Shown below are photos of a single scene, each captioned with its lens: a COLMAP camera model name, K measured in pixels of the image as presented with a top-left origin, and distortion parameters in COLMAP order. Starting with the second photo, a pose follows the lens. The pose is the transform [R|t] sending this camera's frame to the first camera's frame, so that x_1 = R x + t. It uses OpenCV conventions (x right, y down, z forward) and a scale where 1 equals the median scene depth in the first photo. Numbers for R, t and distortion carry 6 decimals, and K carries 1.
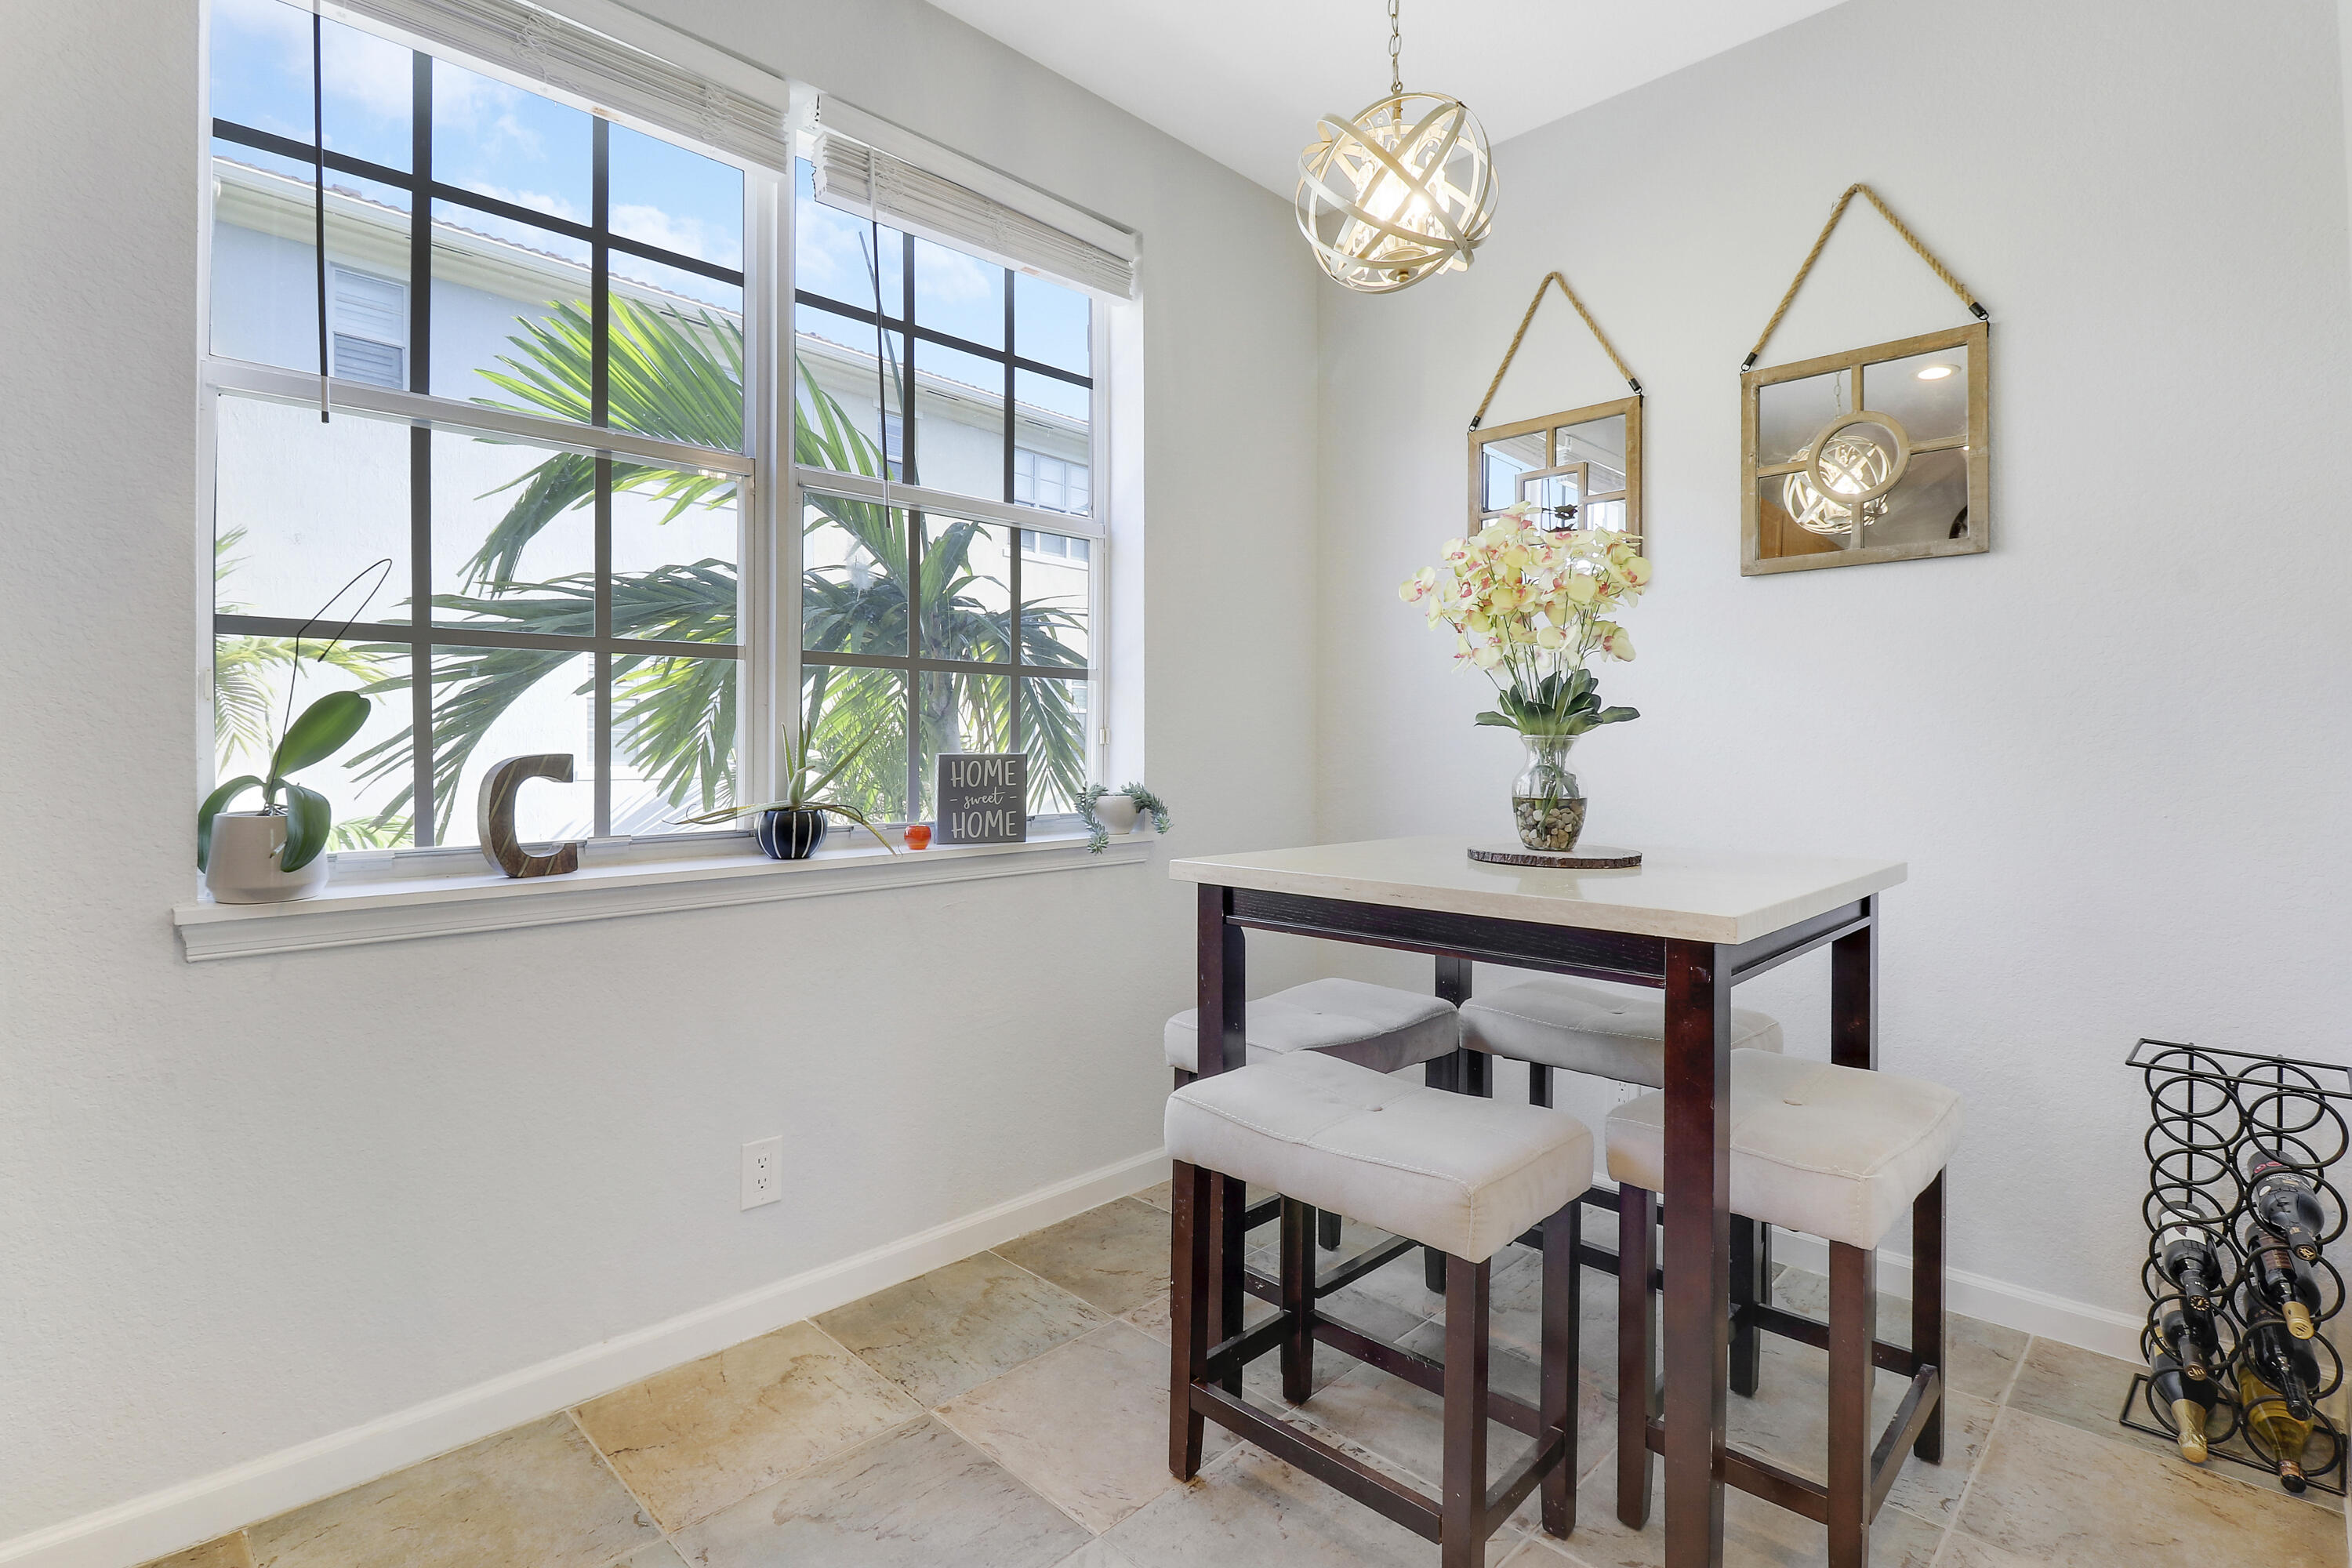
lens RADIAL K [[1111.2, 0, 1173.6], [0, 1111.2, 748.7], [0, 0, 1]] dist [-0.001831, -0.000612]
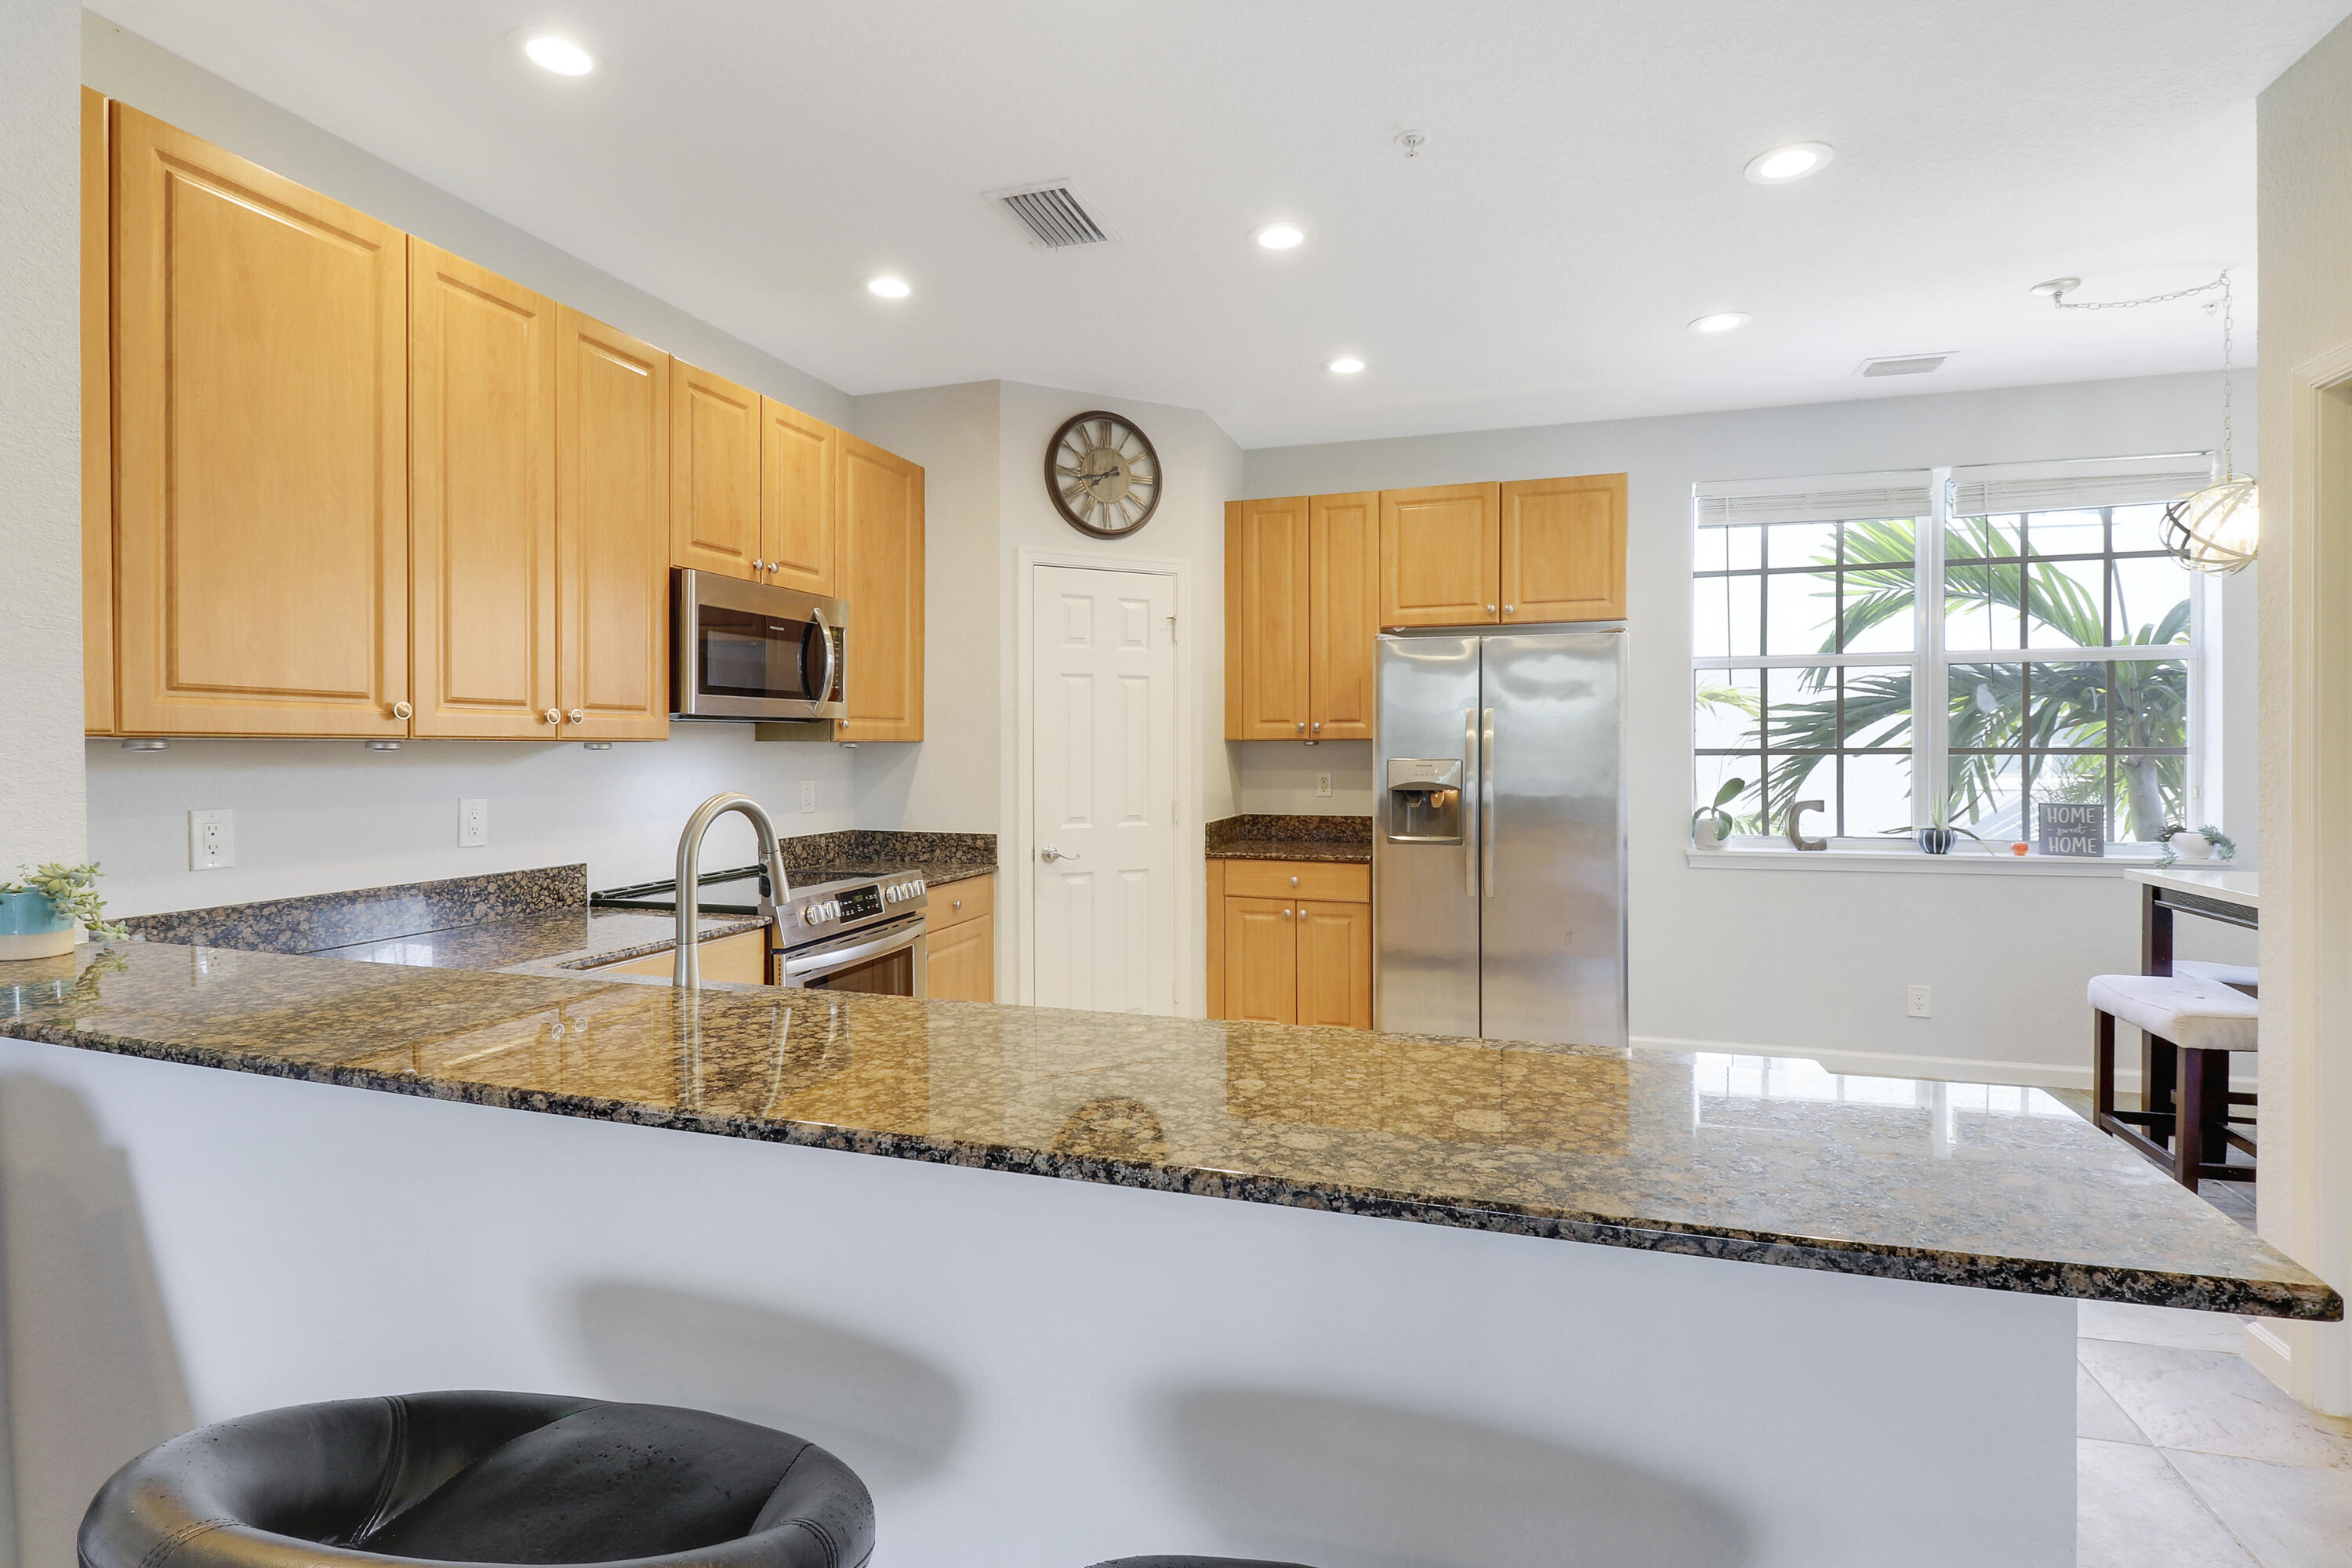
lens RADIAL K [[1157.9, 0, 1146.2], [0, 1157.9, 756.5], [0, 0, 1]] dist [-0.001461, -0.002397]
pose [[0.433893, 0.008109, -0.900928, 0.976146], [0.006948, 0.999900, 0.012346, -0.119947], [0.900938, -0.011616, 0.433793, -1.268877]]
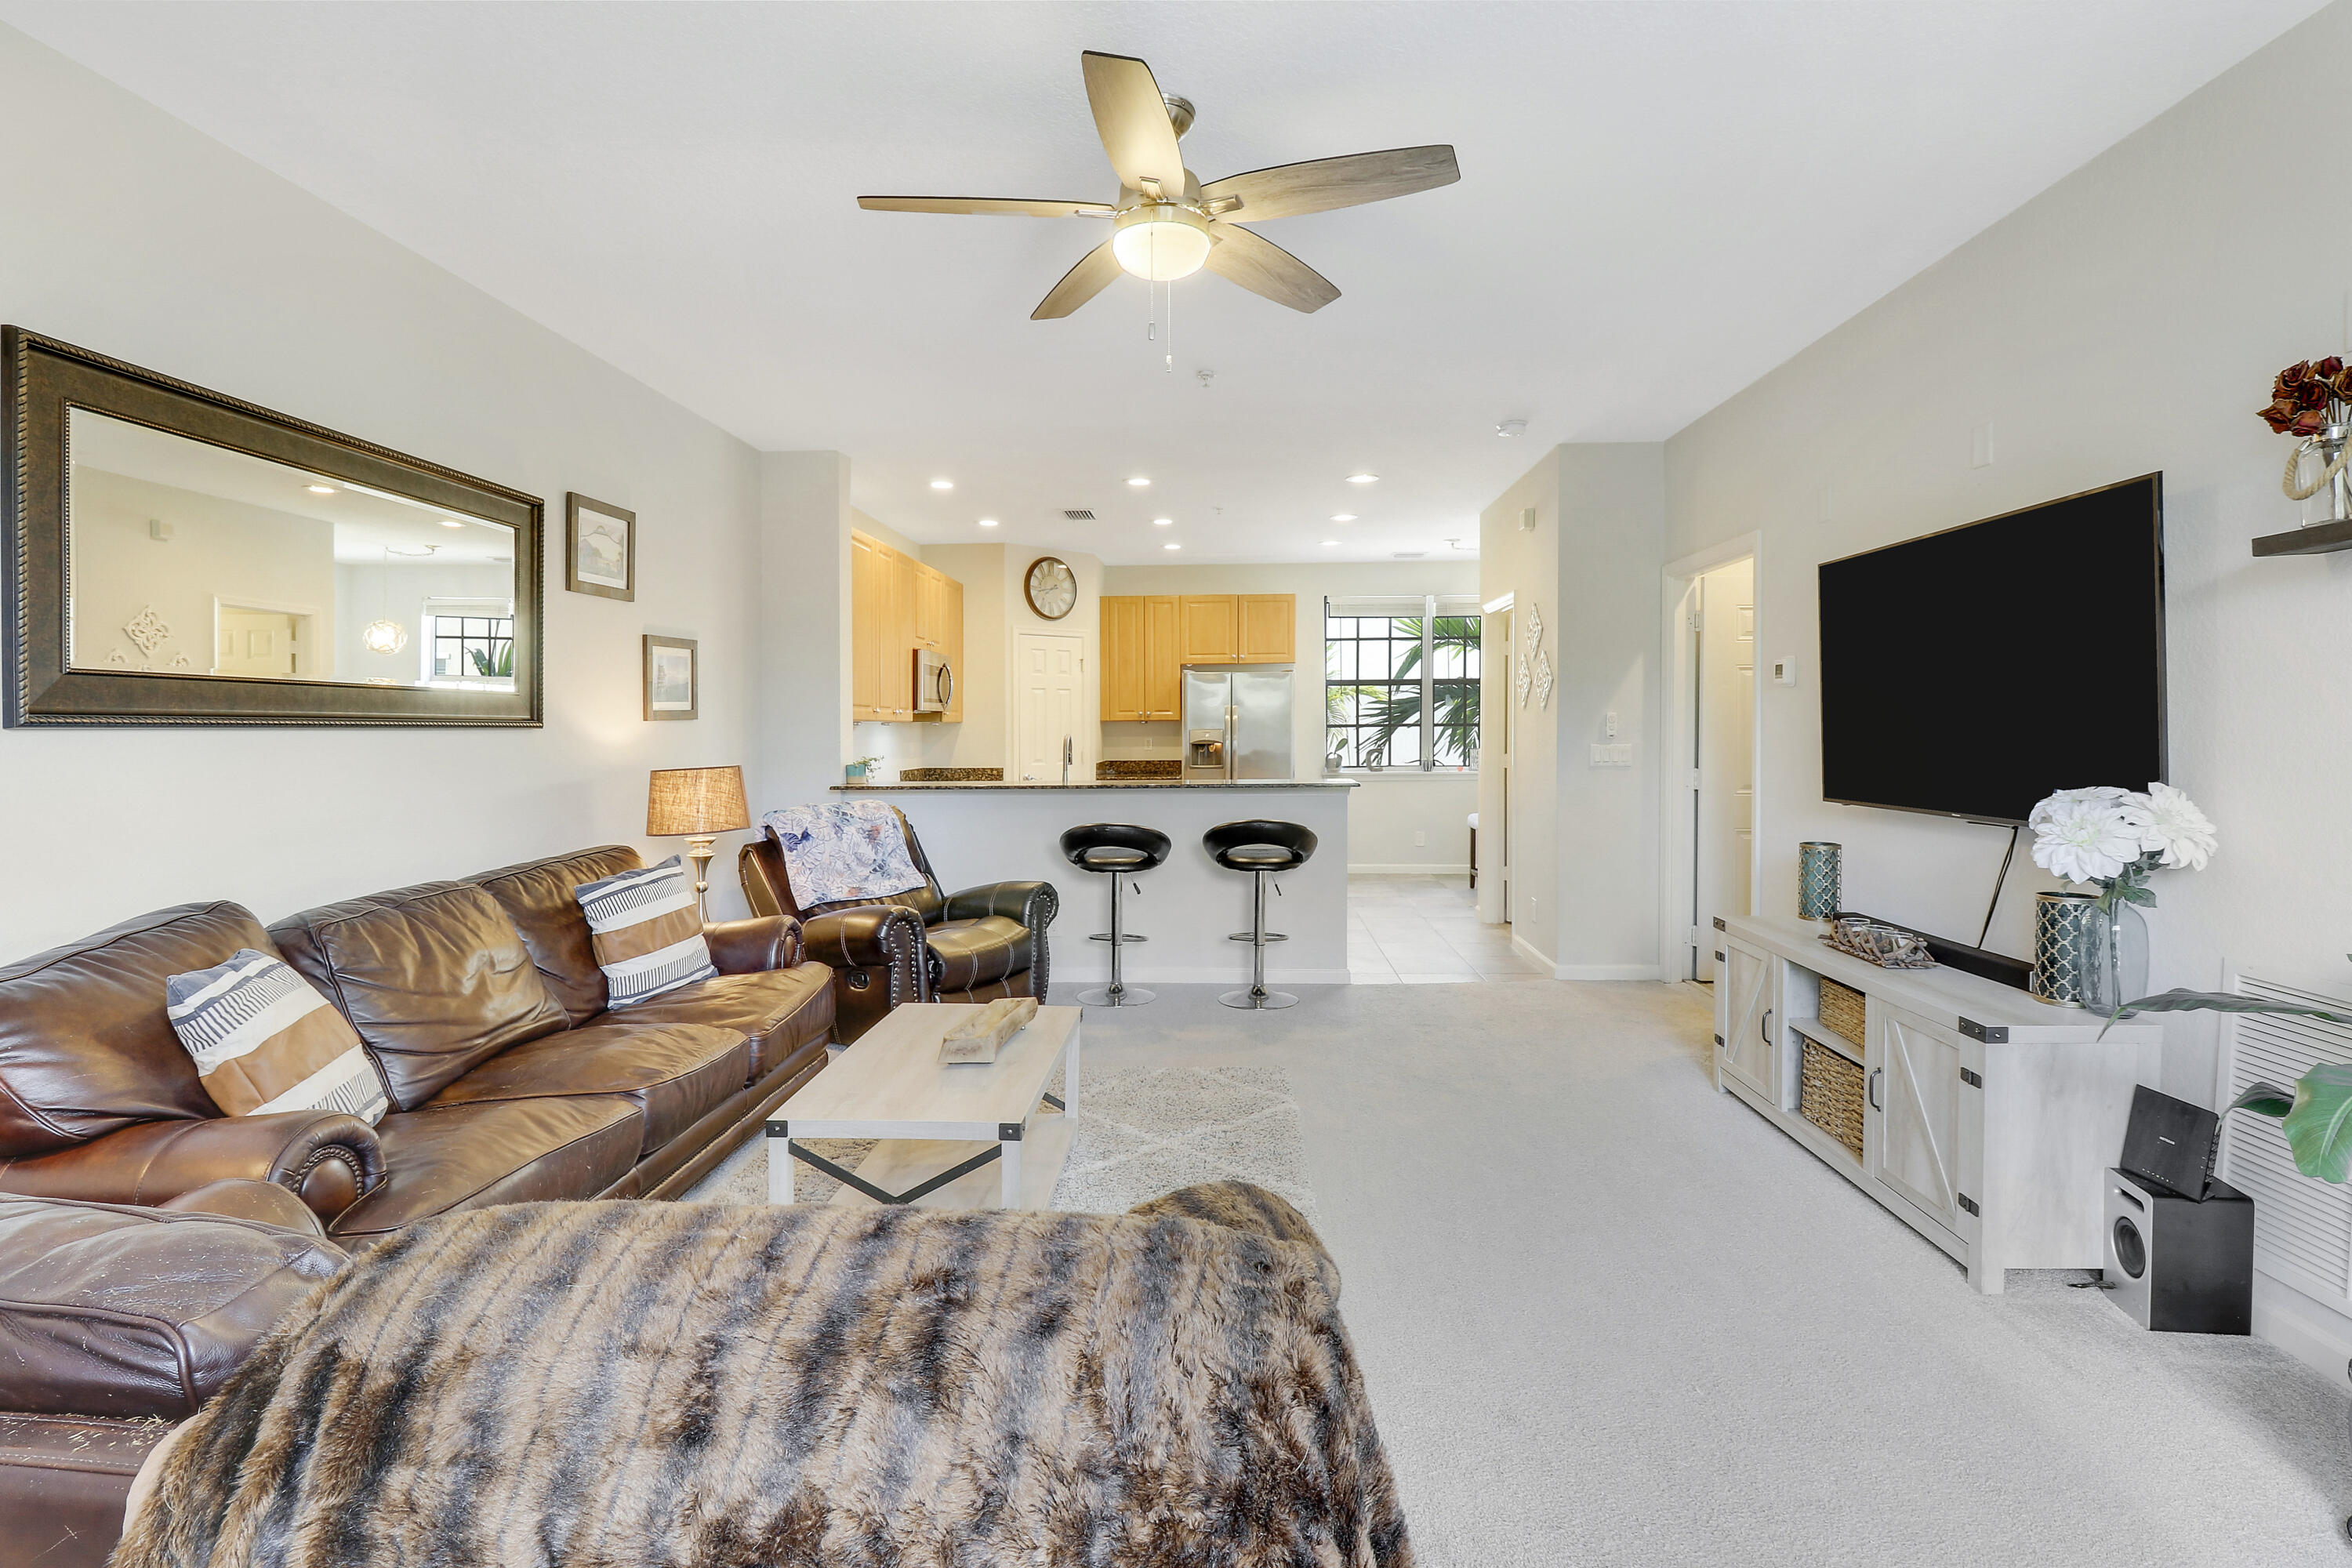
lens RADIAL K [[1157.9, 0, 1146.2], [0, 1157.9, 756.5], [0, 0, 1]] dist [-0.001461, -0.002397]
pose [[0.645416, 0.017734, -0.763625, 2.607750], [0.009345, 0.999472, 0.031110, -0.123709], [0.763774, -0.027215, 0.644910, -3.006997]]
